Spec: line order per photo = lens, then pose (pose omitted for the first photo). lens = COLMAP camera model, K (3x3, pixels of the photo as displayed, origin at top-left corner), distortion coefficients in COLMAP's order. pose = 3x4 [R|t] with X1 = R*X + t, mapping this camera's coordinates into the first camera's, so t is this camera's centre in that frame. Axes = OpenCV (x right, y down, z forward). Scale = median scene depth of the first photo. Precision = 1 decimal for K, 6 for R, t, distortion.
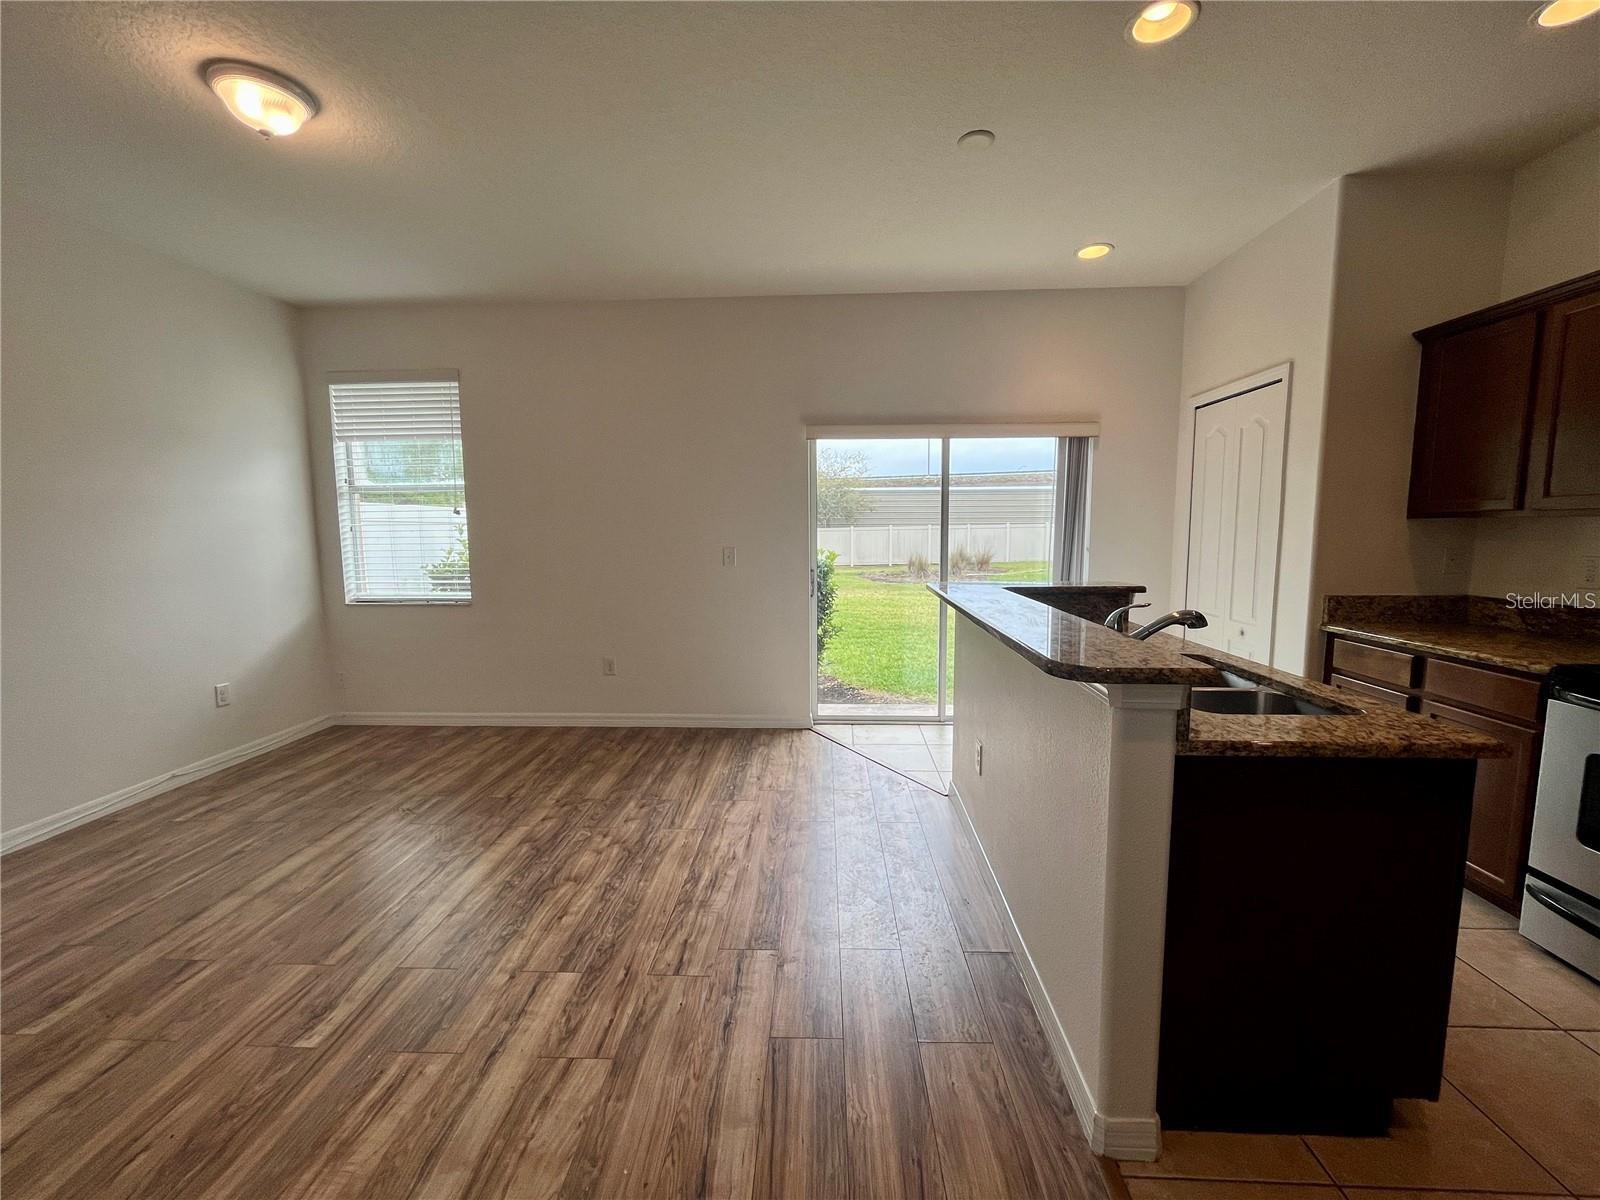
lens RADIAL K [[653.1, 0, 802.4], [0, 653.1, 600.4], [0, 0, 1]] dist [-0.002232, -0.000019]
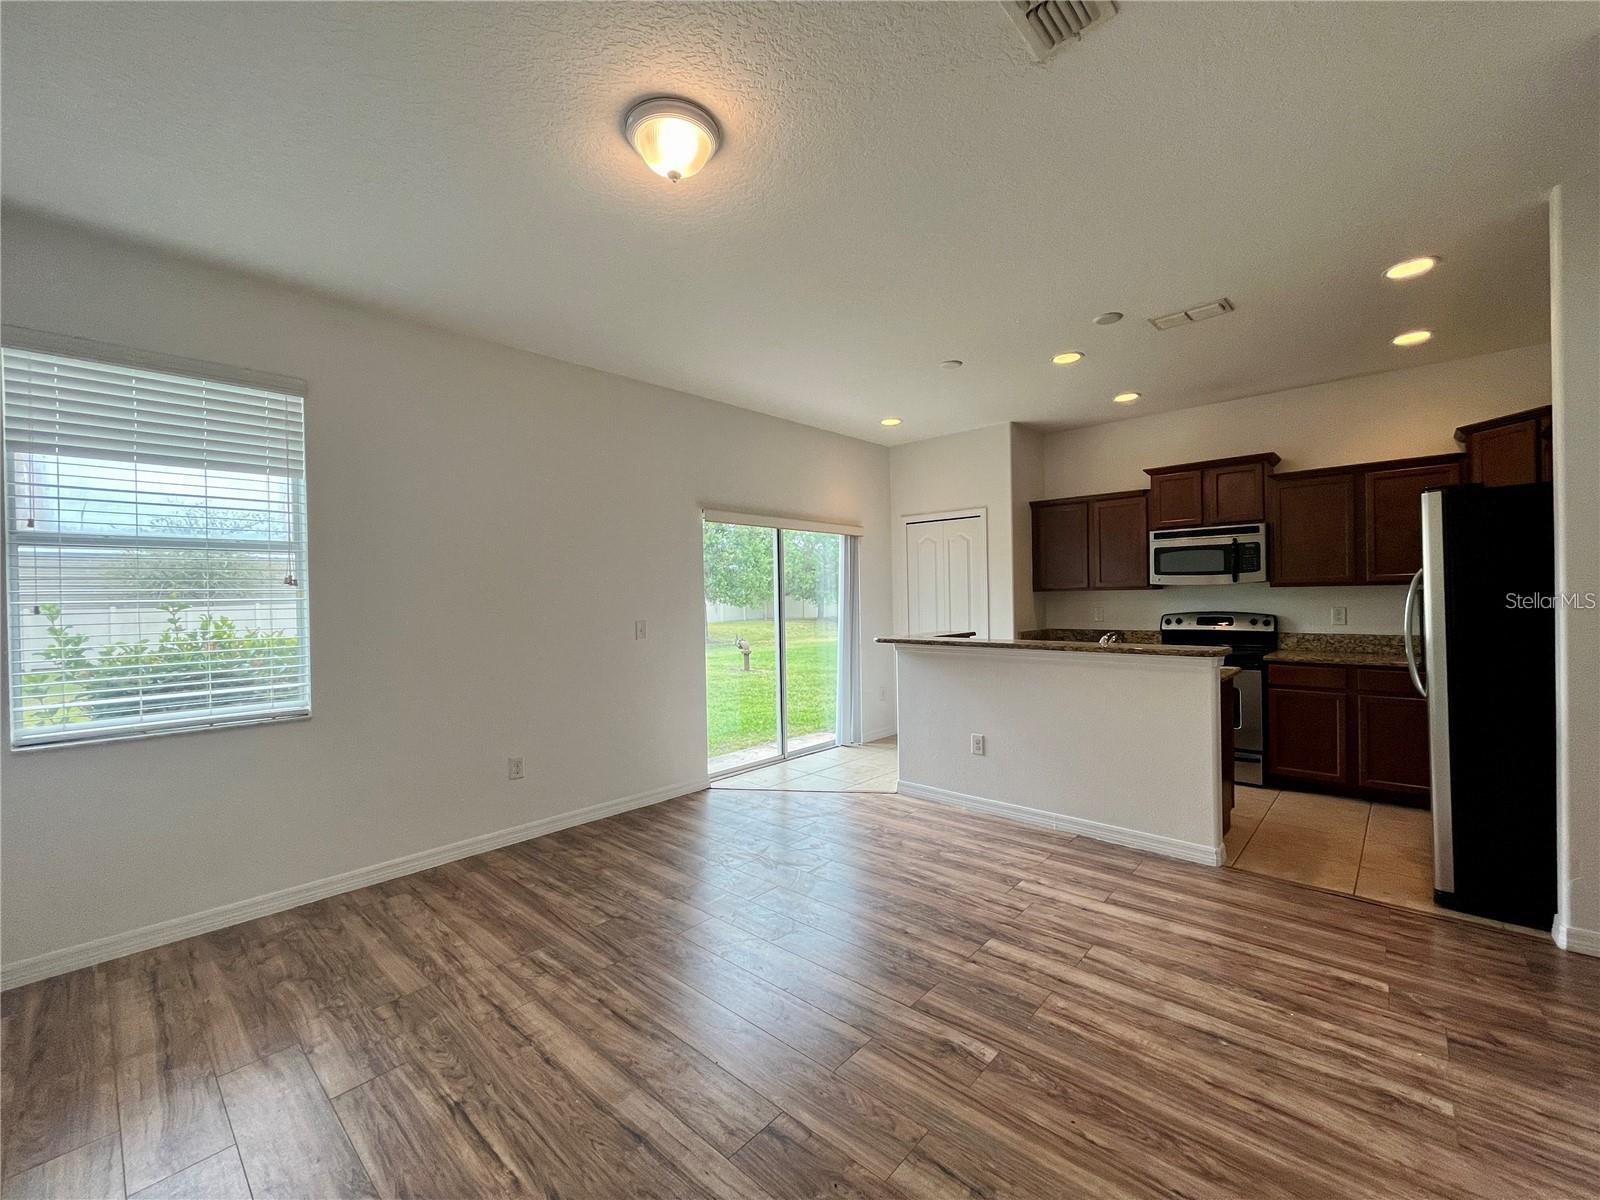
lens RADIAL K [[654.7, 0, 801.9], [0, 654.7, 597.7], [0, 0, 1]] dist [-0.001613, -0.000122]
pose [[0.644158, -0.006430, 0.764866, -1.070550], [0.095599, 0.992801, -0.072166, -0.029590], [-0.758895, 0.119607, 0.640135, 0.253429]]
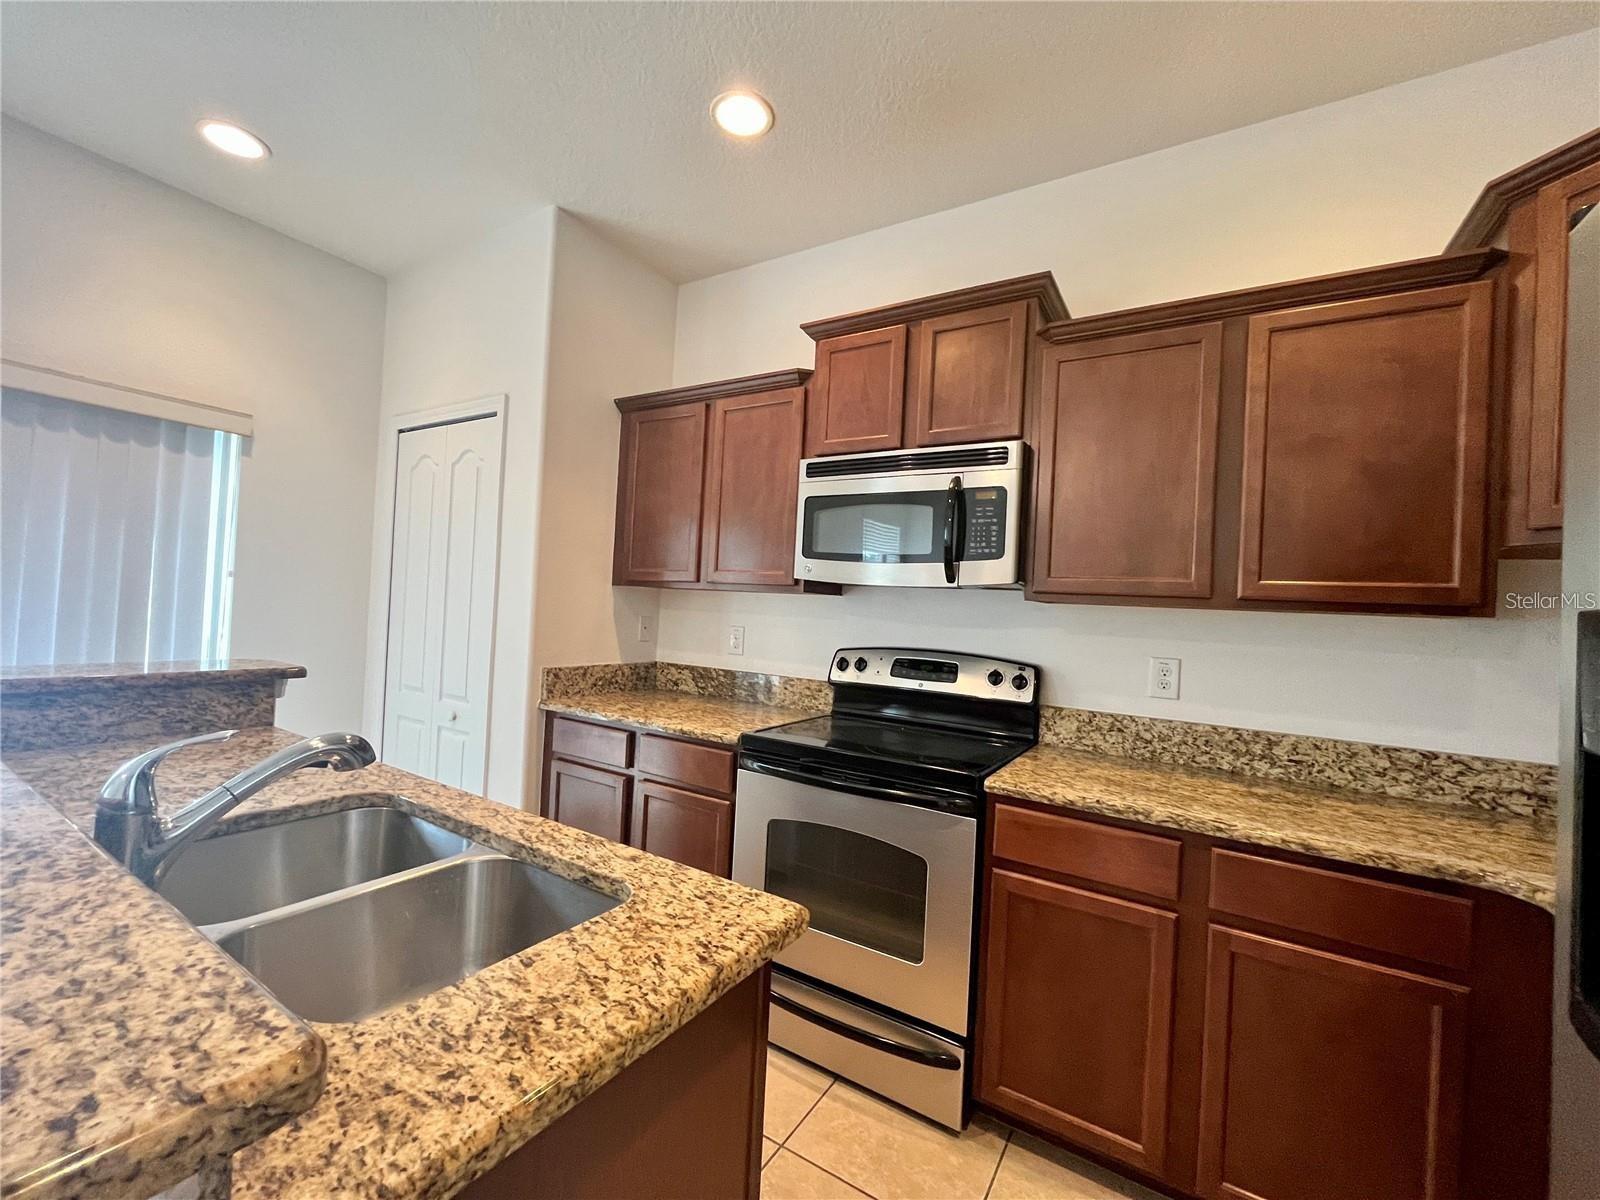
lens RADIAL K [[653.1, 0, 802.4], [0, 653.1, 600.4], [0, 0, 1]] dist [-0.002232, -0.000019]
pose [[0.477402, 0.041641, 0.877698, 0.207321], [0.040839, 0.996745, -0.069503, -0.023330], [-0.877735, 0.069025, 0.474148, 0.289413]]
